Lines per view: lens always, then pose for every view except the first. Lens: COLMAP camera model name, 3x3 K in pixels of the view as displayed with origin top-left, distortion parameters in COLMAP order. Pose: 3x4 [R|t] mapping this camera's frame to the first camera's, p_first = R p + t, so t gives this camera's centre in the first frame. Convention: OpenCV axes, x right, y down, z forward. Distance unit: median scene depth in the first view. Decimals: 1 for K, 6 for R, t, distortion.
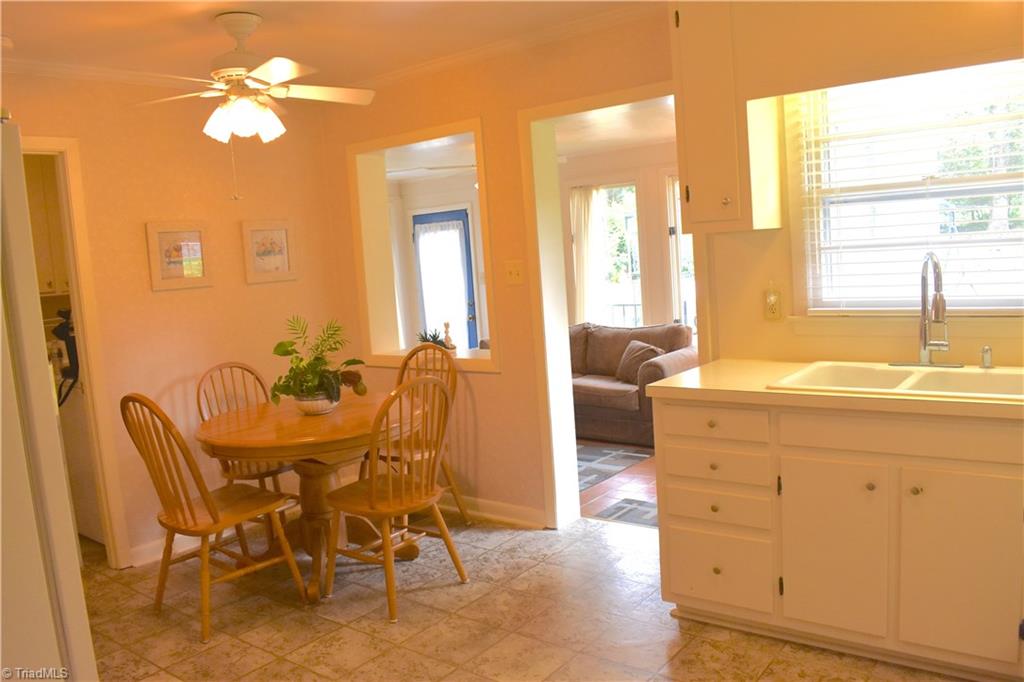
lens RADIAL K [[799.2, 0, 512.0], [0, 799.2, 341.0], [0, 0, 1]] dist [-0.095156, 0.009539]
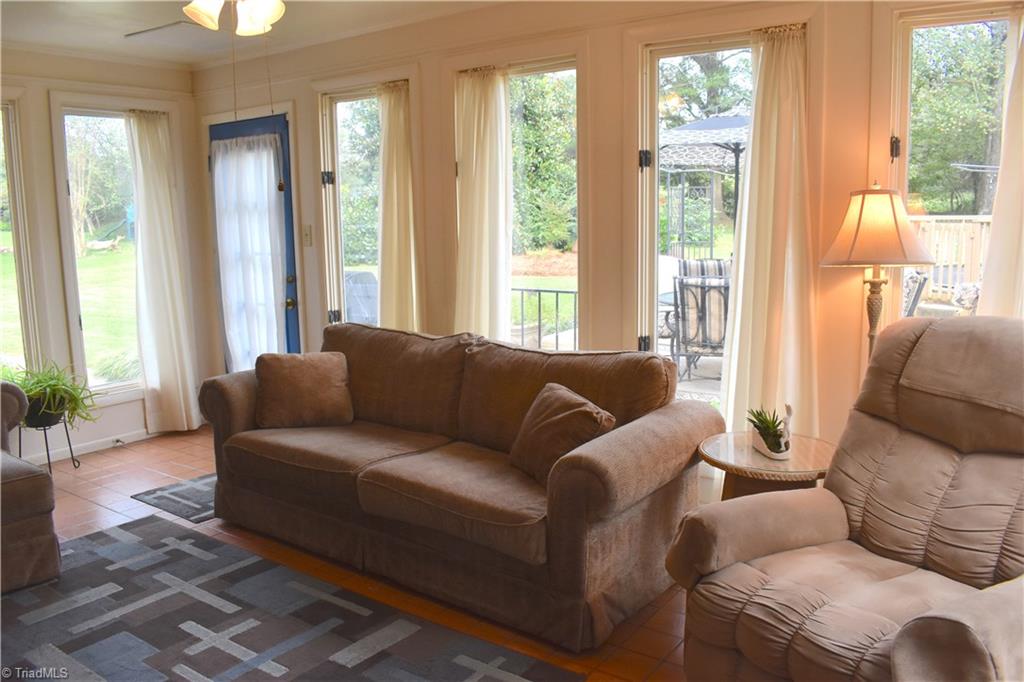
lens RADIAL K [[799.2, 0, 512.0], [0, 799.2, 341.0], [0, 0, 1]] dist [-0.095156, 0.009539]
pose [[0.997317, 0.047820, 0.055420, 0.190722], [-0.050231, 0.997813, 0.042964, -0.082935], [-0.053244, -0.045633, 0.997538, 0.995395]]
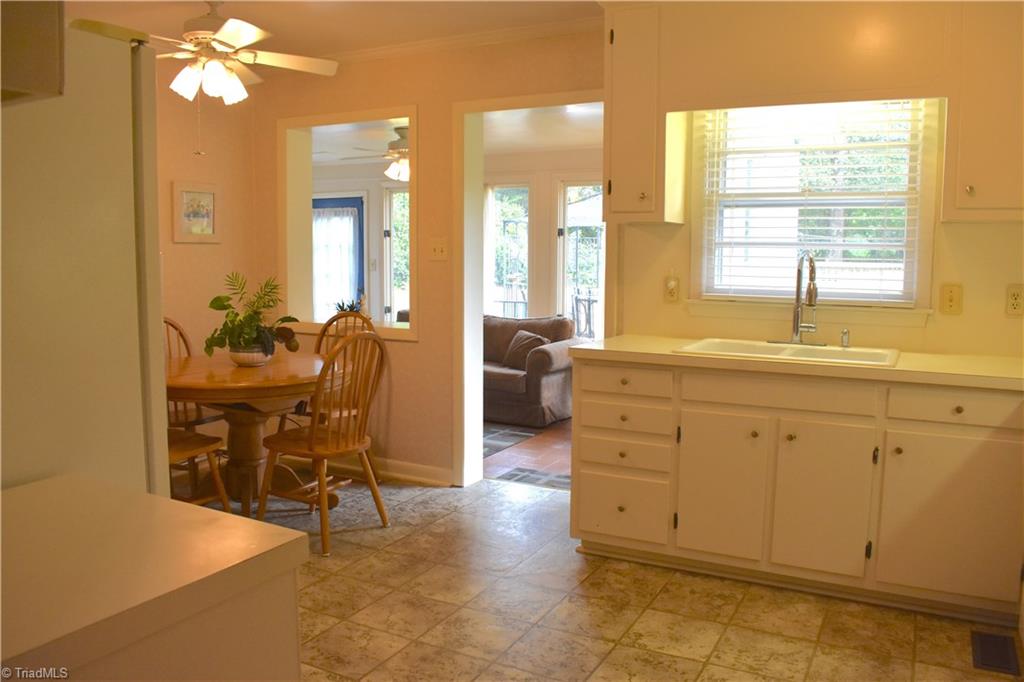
lens RADIAL K [[799.2, 0, 512.0], [0, 799.2, 341.0], [0, 0, 1]] dist [-0.095156, 0.009539]
pose [[0.981311, 0.059446, 0.183014, -0.103938], [-0.057748, 0.998224, -0.014594, 0.056474], [-0.183556, 0.003753, 0.983002, -0.103503]]
